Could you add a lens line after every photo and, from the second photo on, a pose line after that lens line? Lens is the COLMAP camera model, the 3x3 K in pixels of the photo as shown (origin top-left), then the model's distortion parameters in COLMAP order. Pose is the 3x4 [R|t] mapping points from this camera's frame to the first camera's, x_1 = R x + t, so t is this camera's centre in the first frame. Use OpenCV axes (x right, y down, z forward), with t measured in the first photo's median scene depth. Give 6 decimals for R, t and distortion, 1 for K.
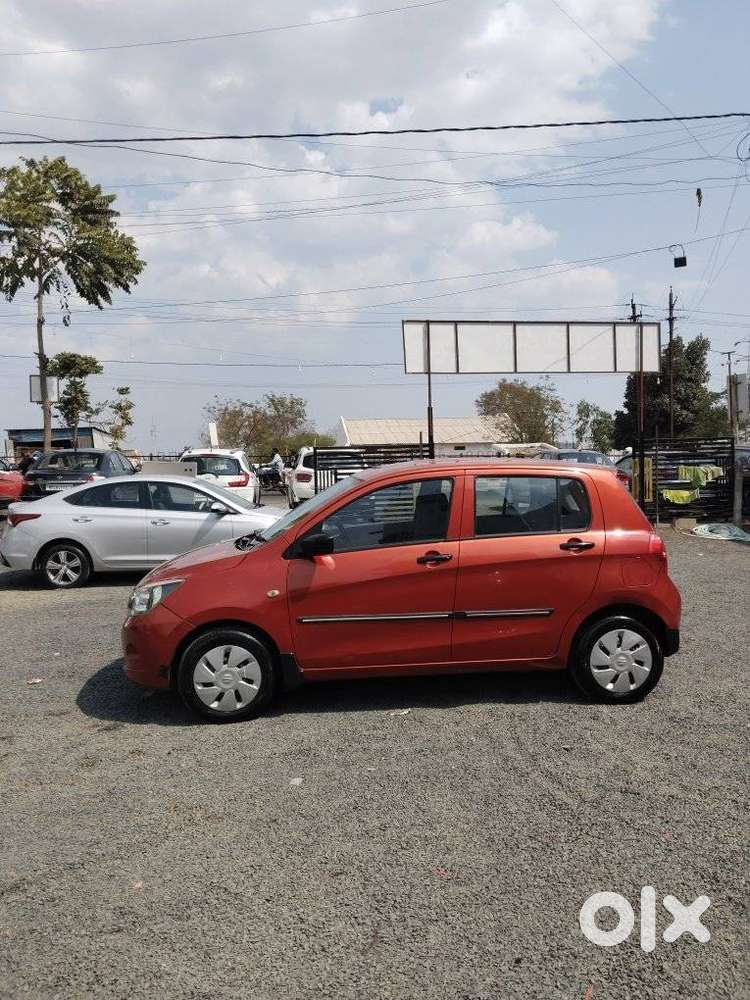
lens RADIAL K [[775.9, 0, 366.8], [0, 775.9, 494.1], [0, 0, 1]] dist [0.010611, -0.058635]
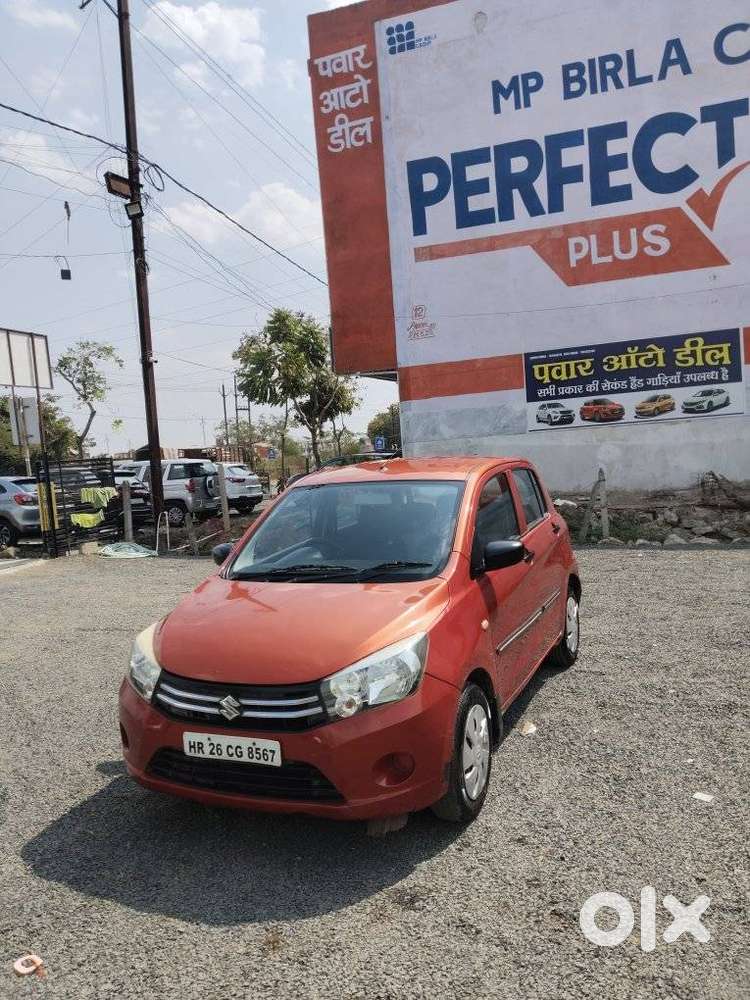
lens RADIAL K [[775.9, 0, 388.9], [0, 775.9, 505.7], [0, 0, 1]] dist [0.010611, -0.058635]
pose [[0.478853, -0.066559, 0.875368, -0.272468], [0.089660, 0.995616, 0.026655, -0.006882], [-0.873304, 0.065722, 0.482722, 0.225177]]
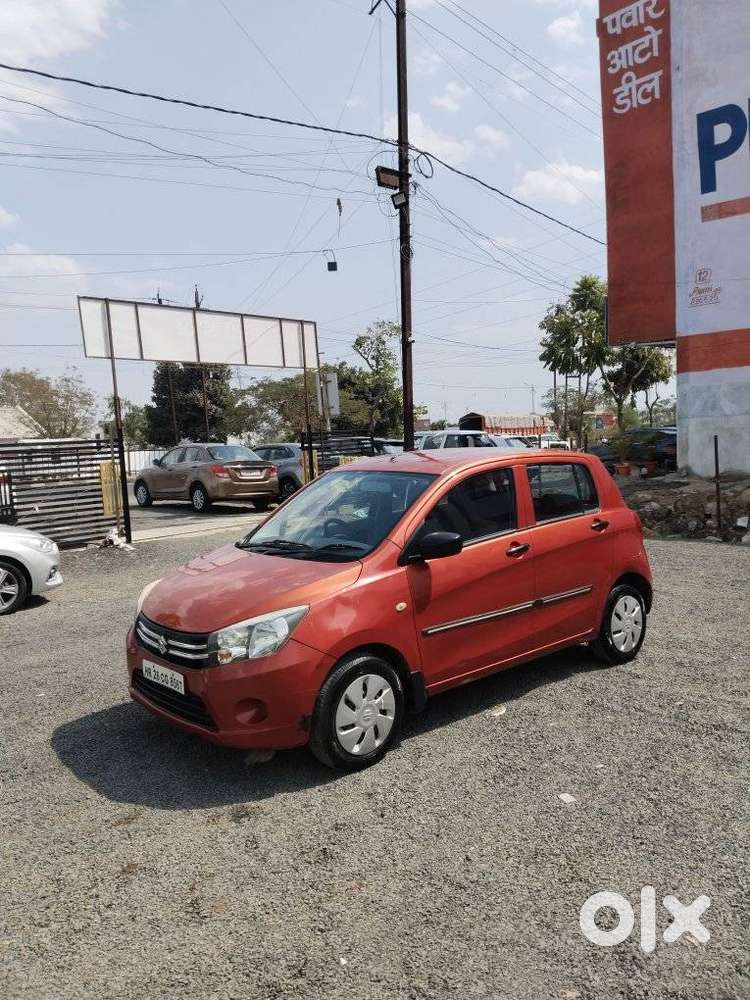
lens RADIAL K [[775.9, 0, 383.5], [0, 775.9, 504.3], [0, 0, 1]] dist [0.010611, -0.058635]
pose [[0.801877, -0.060524, 0.594416, -0.208963], [0.048440, 0.998167, 0.036289, -0.006268], [-0.595523, -0.000305, 0.803338, 0.100299]]
